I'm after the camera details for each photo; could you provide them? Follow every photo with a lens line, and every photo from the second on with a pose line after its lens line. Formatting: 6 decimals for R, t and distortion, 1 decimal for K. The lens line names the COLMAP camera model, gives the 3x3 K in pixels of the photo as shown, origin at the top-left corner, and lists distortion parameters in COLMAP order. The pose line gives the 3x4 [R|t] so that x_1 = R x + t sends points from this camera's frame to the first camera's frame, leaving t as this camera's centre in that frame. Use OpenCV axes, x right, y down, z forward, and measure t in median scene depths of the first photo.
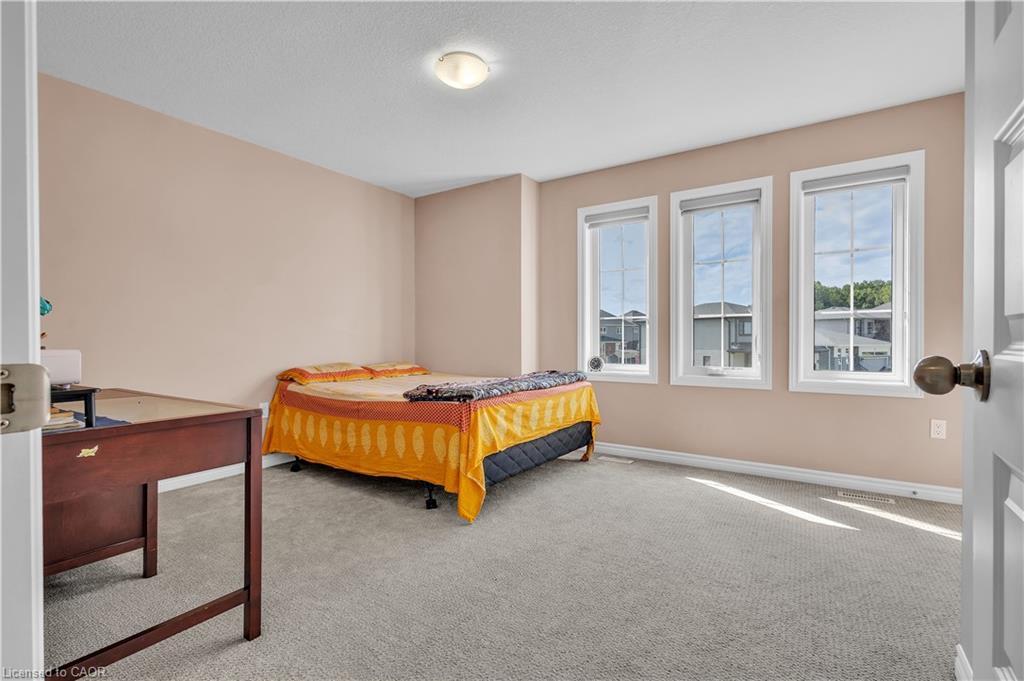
lens RADIAL K [[459.4, 0, 512.0], [0, 459.4, 340.5], [0, 0, 1]] dist [-0.000604, -0.000166]
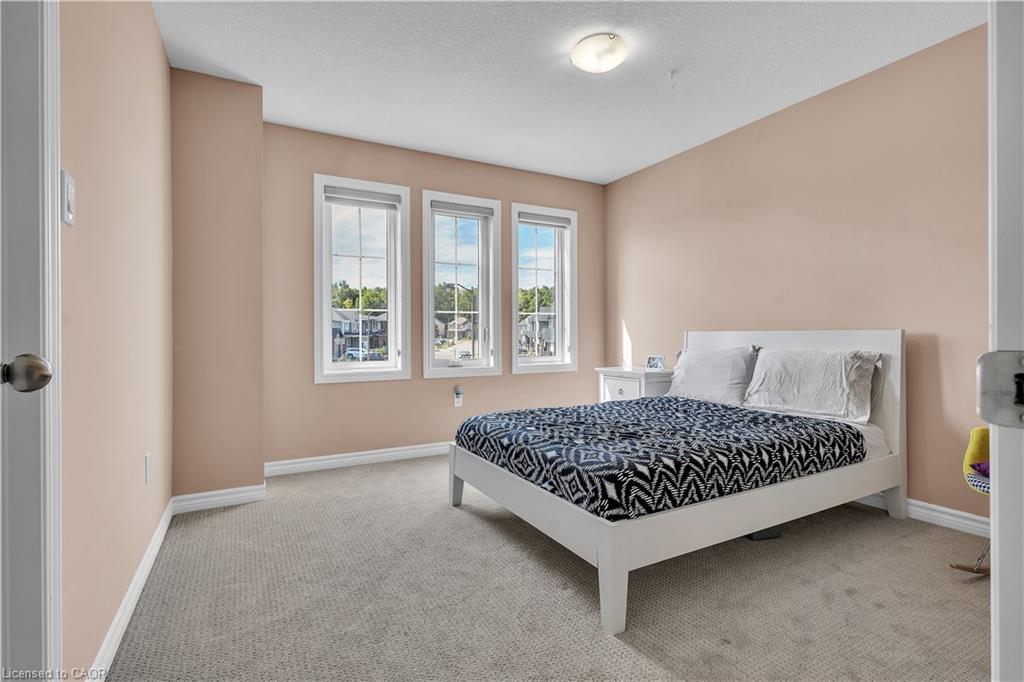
lens RADIAL K [[481.0, 0, 513.1], [0, 481.0, 333.8], [0, 0, 1]] dist [0.000230, -0.000062]
pose [[0.465346, -0.003012, 0.885124, -0.431901], [0.006043, 0.999982, 0.000225, -0.001596], [-0.885108, 0.005244, 0.465355, 0.286753]]
